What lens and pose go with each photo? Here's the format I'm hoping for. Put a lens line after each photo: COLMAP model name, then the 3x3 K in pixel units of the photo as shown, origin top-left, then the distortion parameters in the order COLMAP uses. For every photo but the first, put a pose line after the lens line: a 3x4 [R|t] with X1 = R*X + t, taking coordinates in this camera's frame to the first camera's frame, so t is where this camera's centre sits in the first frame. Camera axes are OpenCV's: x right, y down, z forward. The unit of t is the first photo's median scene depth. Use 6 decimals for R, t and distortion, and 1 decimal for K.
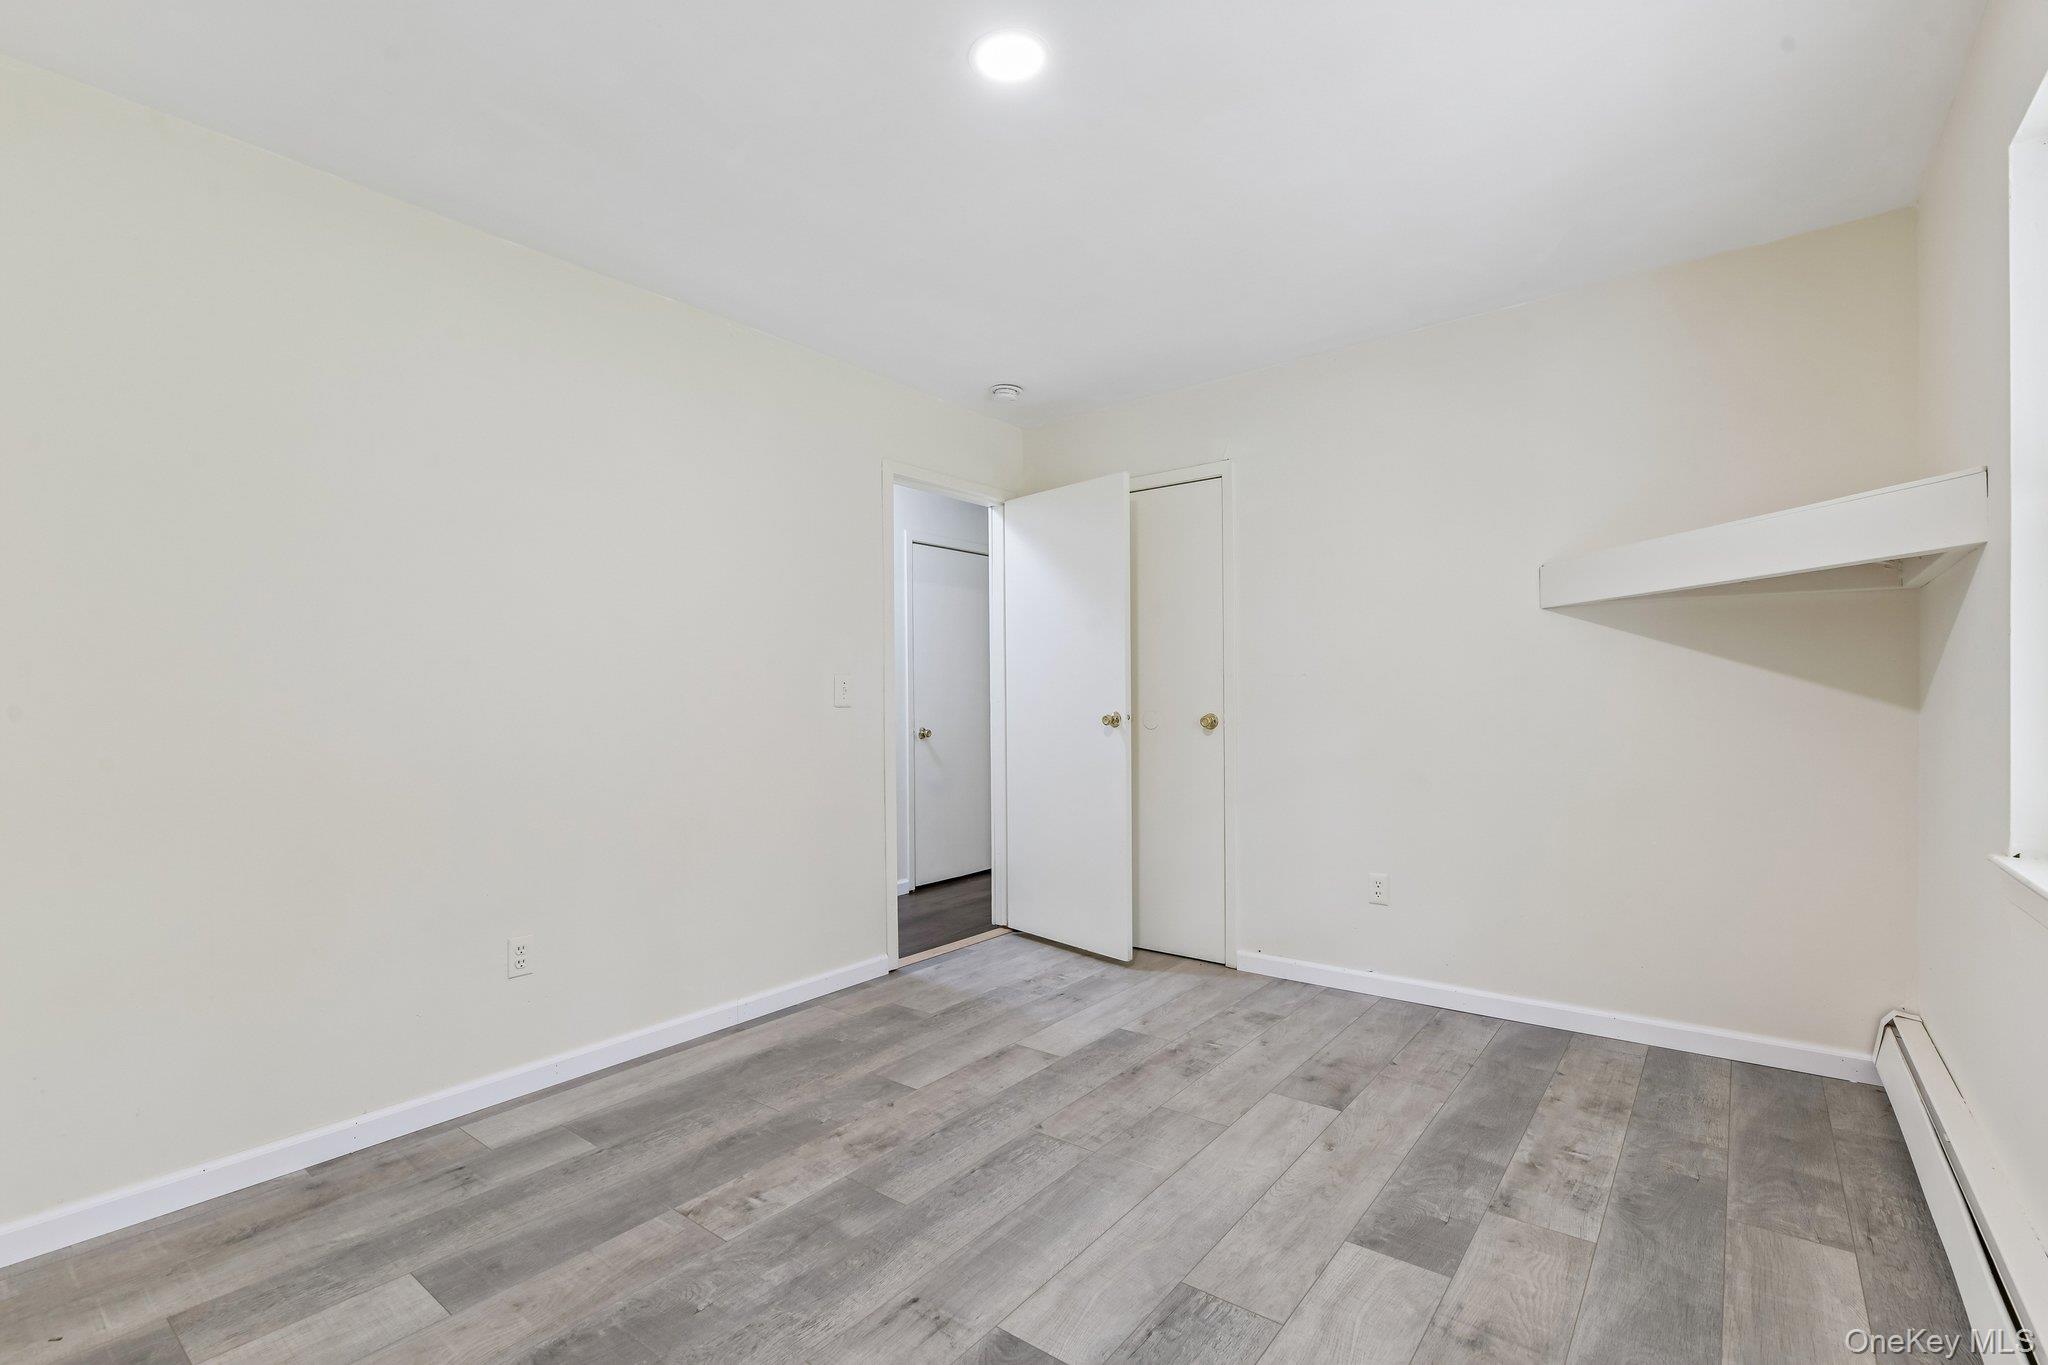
lens RADIAL K [[898.8, 0, 1012.9], [0, 898.8, 700.9], [0, 0, 1]] dist [0.011833, -0.007143]
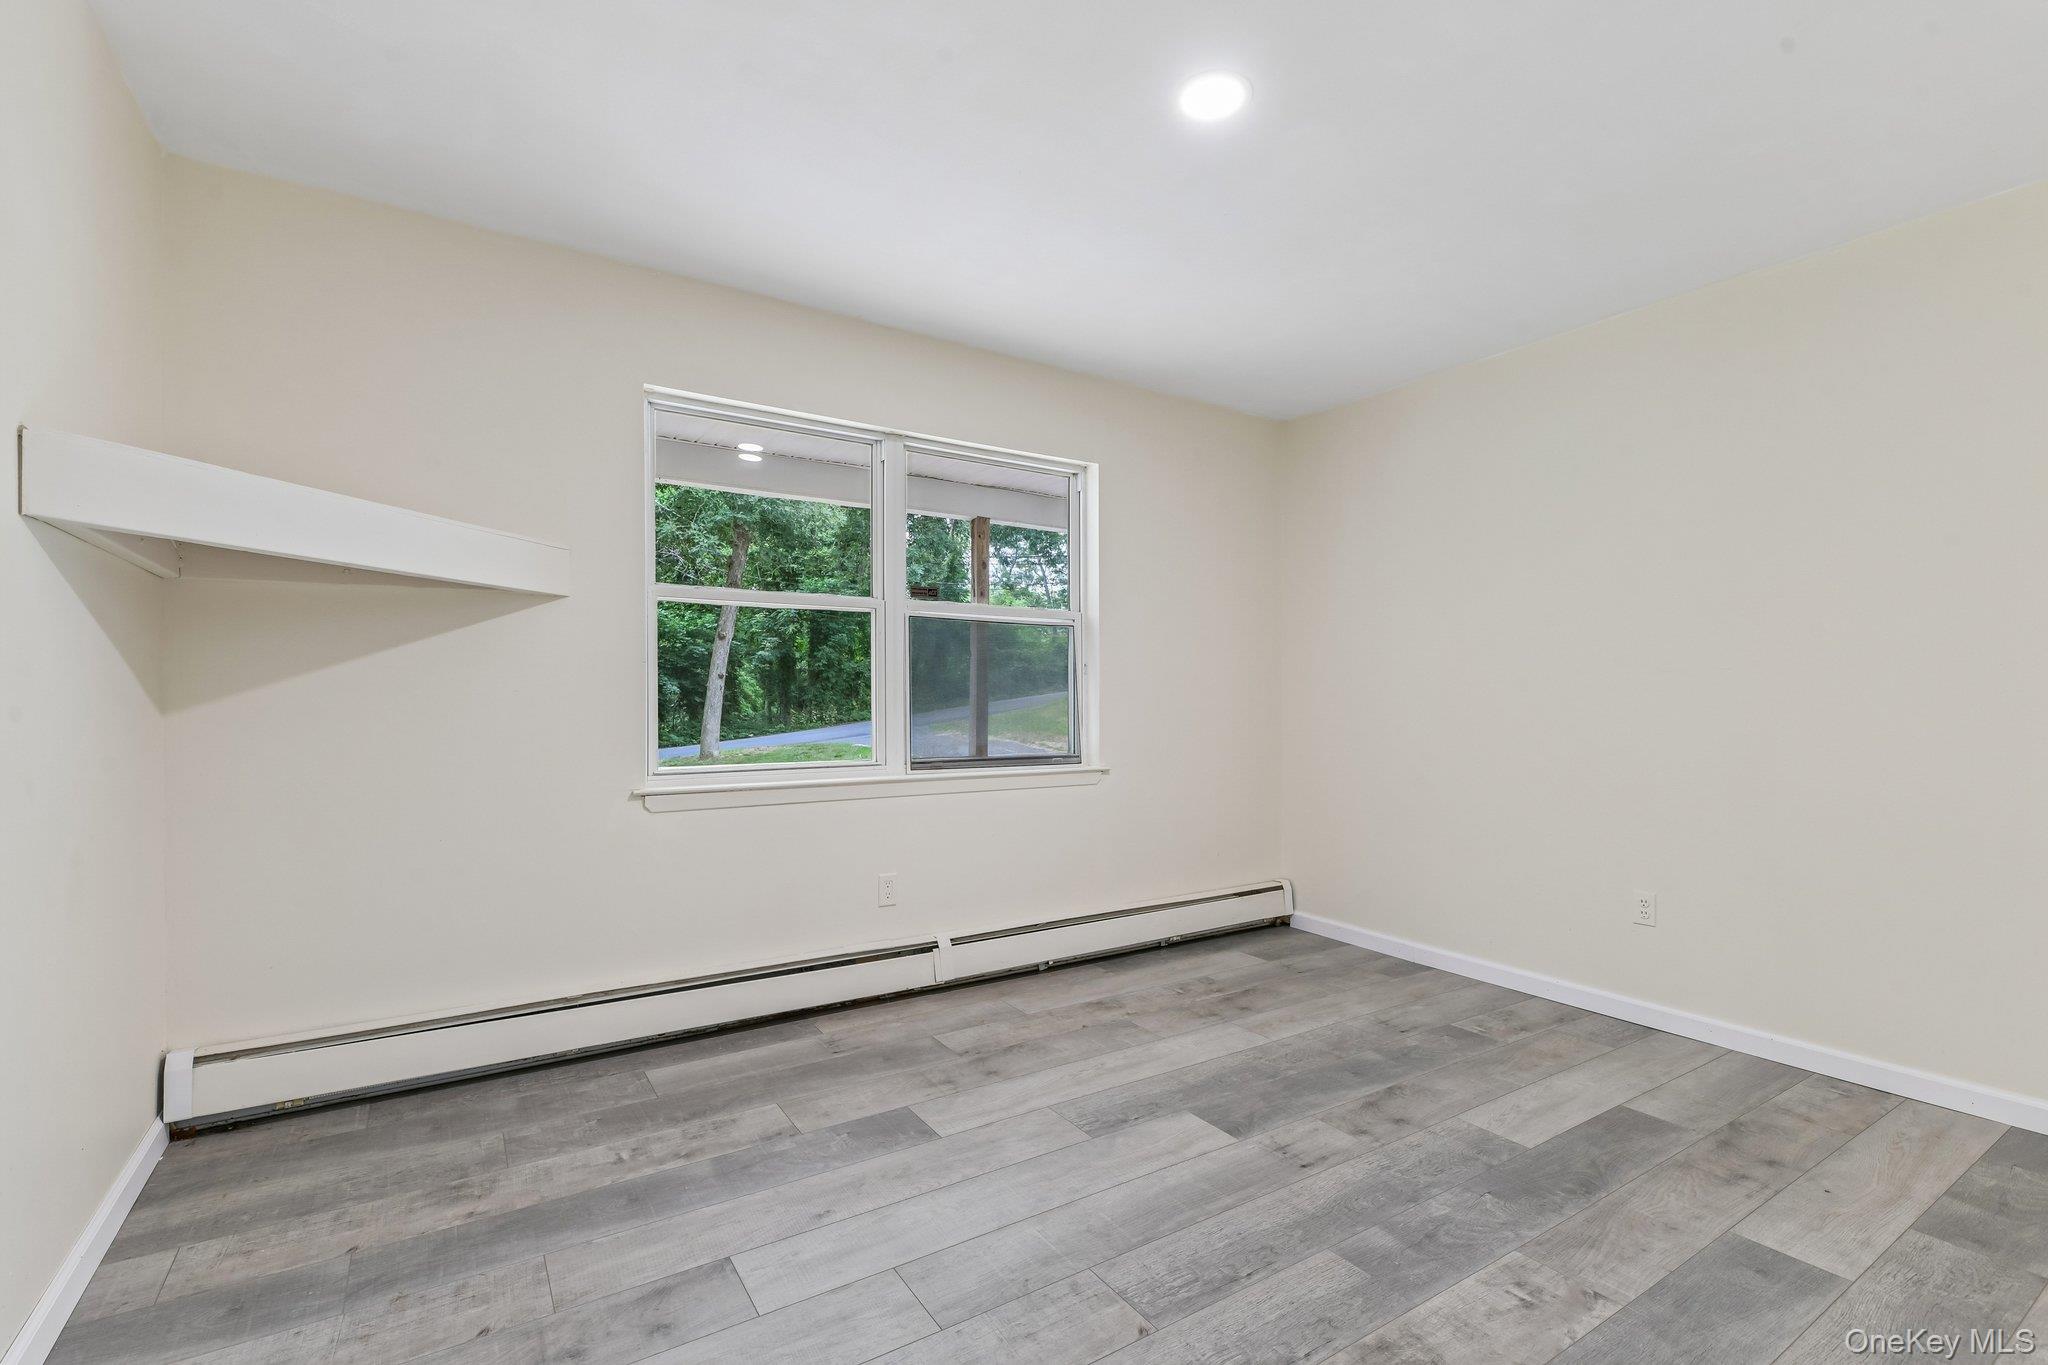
lens RADIAL K [[898.8, 0, 1012.9], [0, 898.8, 700.9], [0, 0, 1]] dist [0.011833, -0.007143]
pose [[-0.942944, 0.005418, 0.332907, -0.127552], [0.006362, 0.999978, 0.001745, 0.000369], [-0.332890, 0.003763, -0.942958, 2.001045]]
